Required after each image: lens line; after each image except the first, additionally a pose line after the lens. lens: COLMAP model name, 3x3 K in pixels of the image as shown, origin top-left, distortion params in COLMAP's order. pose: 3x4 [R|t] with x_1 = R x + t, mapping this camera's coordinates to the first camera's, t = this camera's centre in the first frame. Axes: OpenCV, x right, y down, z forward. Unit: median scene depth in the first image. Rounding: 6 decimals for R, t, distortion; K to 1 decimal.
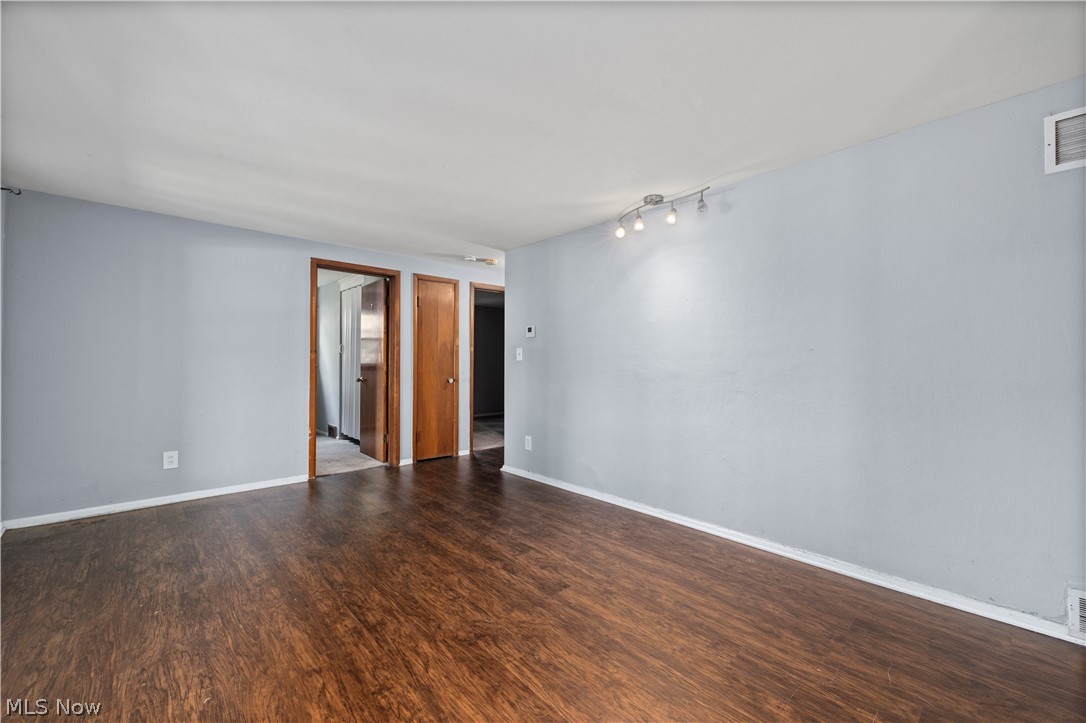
lens RADIAL K [[440.6, 0, 542.4], [0, 440.6, 360.5], [0, 0, 1]] dist [0.001697, -0.000619]
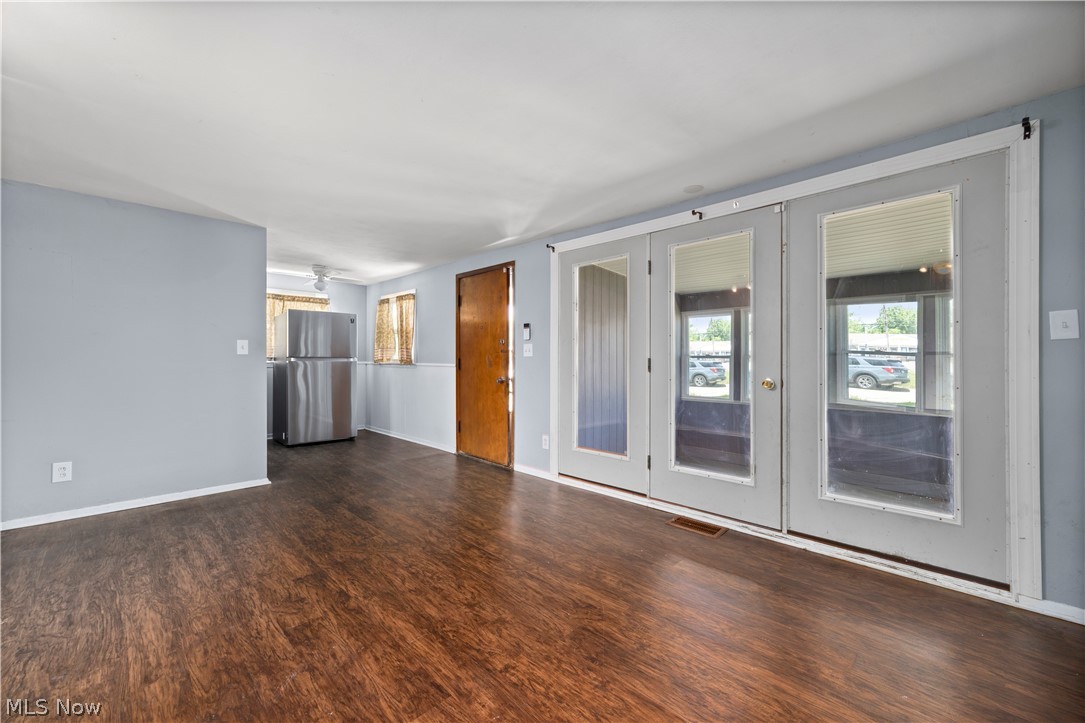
lens RADIAL K [[440.1, 0, 543.0], [0, 440.1, 359.6], [0, 0, 1]] dist [0.001697, -0.000619]
pose [[-0.998865, -0.006631, -0.047177, -0.440385], [-0.006519, 0.999976, -0.002541, 0.006825], [0.047192, -0.002230, -0.998883, 1.959766]]
